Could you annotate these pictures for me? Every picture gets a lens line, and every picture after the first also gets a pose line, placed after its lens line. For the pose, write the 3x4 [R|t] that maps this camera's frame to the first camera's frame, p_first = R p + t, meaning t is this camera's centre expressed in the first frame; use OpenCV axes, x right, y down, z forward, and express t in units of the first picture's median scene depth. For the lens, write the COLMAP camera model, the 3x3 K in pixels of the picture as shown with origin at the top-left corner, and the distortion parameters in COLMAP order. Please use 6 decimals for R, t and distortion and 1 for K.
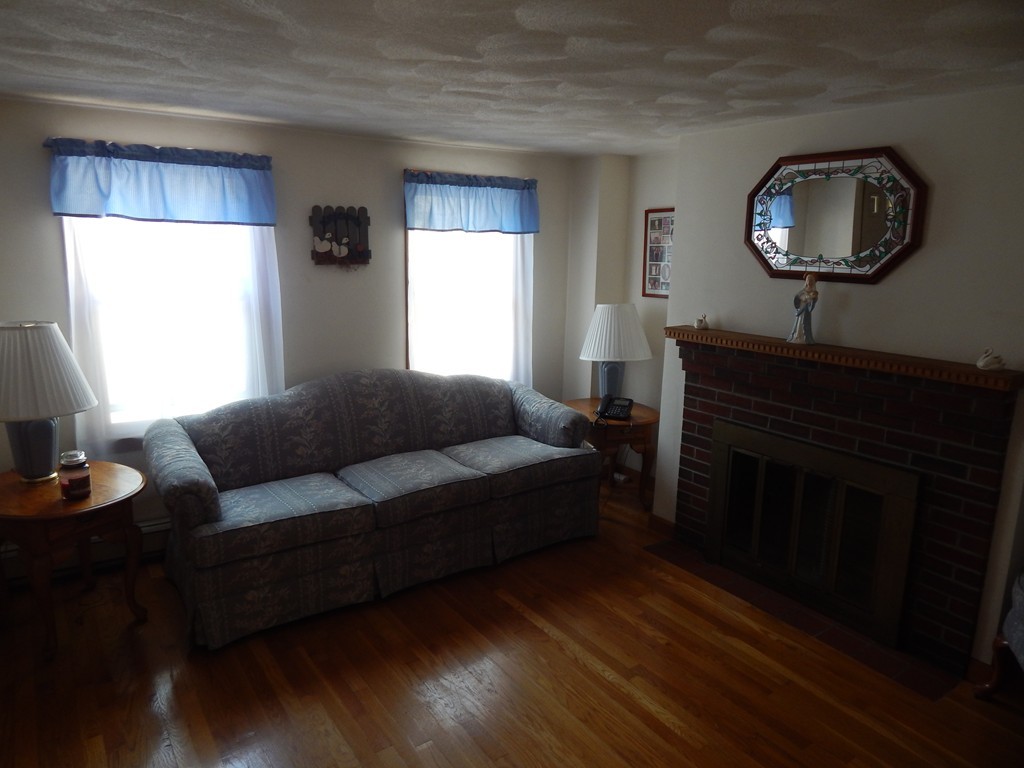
lens RADIAL K [[694.2, 0, 509.7], [0, 694.2, 380.4], [0, 0, 1]] dist [0.018226, -0.004495]
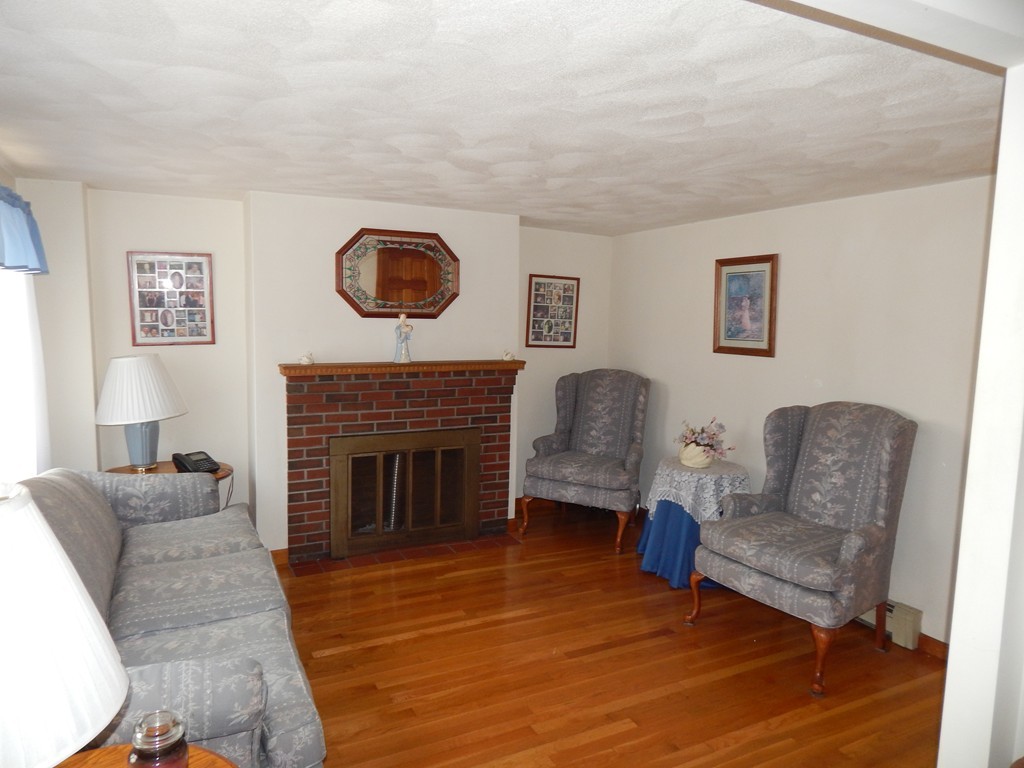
lens RADIAL K [[694.2, 0, 509.7], [0, 694.2, 380.4], [0, 0, 1]] dist [0.018226, -0.004495]
pose [[0.129717, -0.122204, 0.983992, -0.842922], [0.177702, 0.979174, 0.098180, -0.104951], [-0.975497, 0.162122, 0.148732, 0.524607]]
